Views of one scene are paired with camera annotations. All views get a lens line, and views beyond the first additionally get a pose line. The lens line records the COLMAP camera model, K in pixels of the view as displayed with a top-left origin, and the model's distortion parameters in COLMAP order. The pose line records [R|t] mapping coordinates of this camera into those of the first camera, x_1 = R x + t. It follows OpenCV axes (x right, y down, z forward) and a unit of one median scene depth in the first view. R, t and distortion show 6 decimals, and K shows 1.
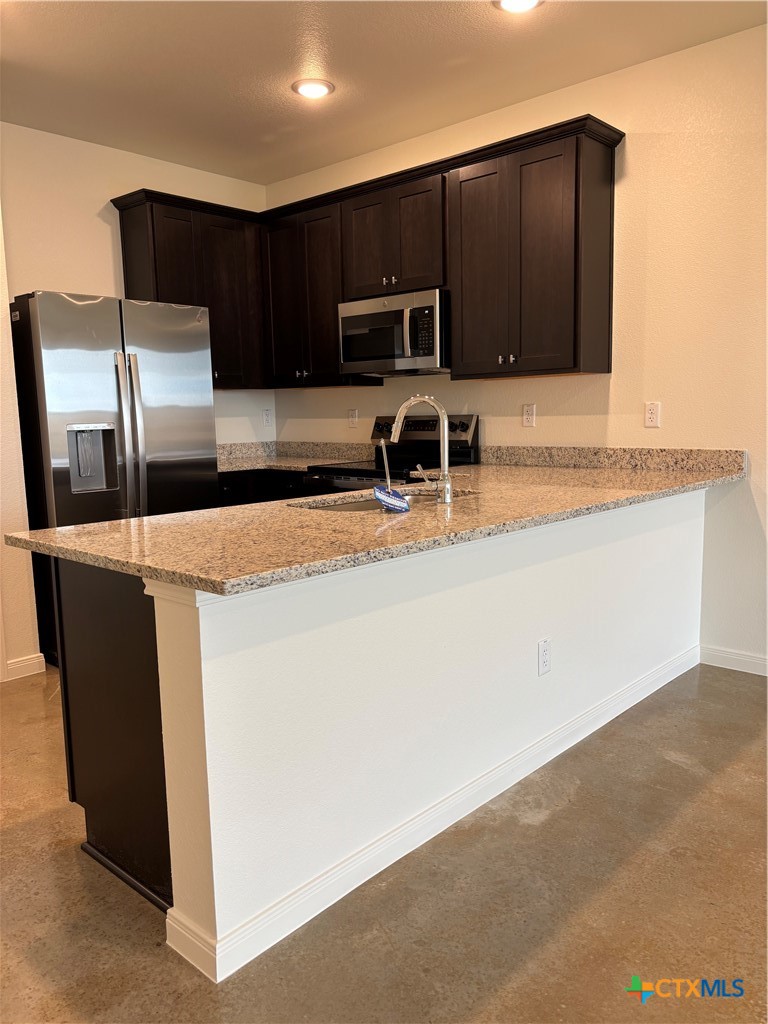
lens RADIAL K [[778.3, 0, 383.9], [0, 778.3, 516.7], [0, 0, 1]] dist [0.042133, -0.039319]
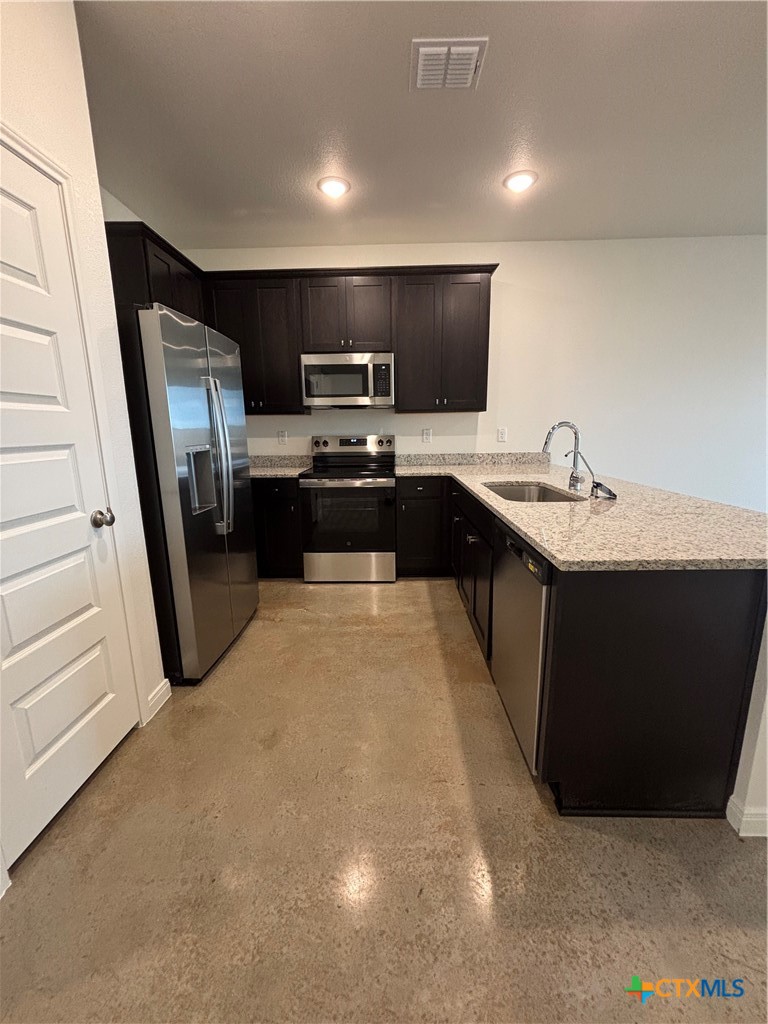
lens RADIAL K [[411.3, 0, 384.8], [0, 411.3, 508.8], [0, 0, 1]] dist [0.002332, 0.000320]
pose [[0.749488, -0.119093, 0.651218, -0.493938], [0.088012, 0.992879, 0.080282, -0.051661], [-0.656142, -0.002855, 0.754632, 0.384837]]
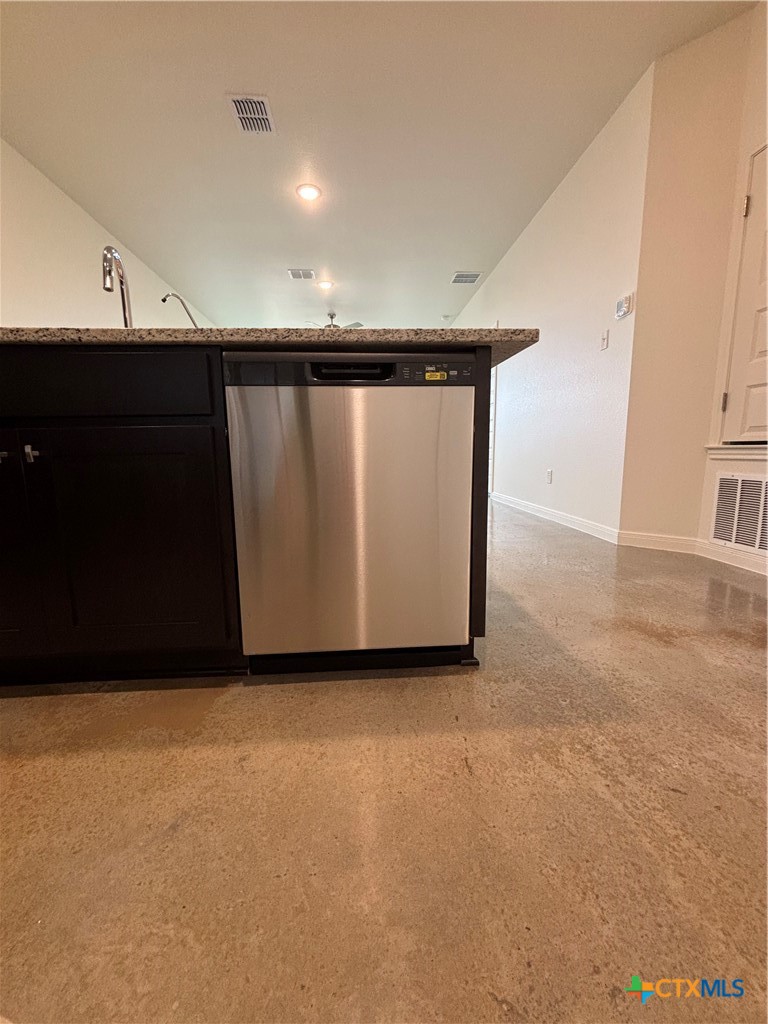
lens RADIAL K [[411.3, 0, 384.8], [0, 411.3, 508.8], [0, 0, 1]] dist [0.002332, 0.000320]
pose [[-0.727396, -0.071910, 0.682439, -0.349668], [0.116795, 0.967010, 0.226385, 0.046800], [-0.676205, 0.244377, -0.695001, 0.760814]]
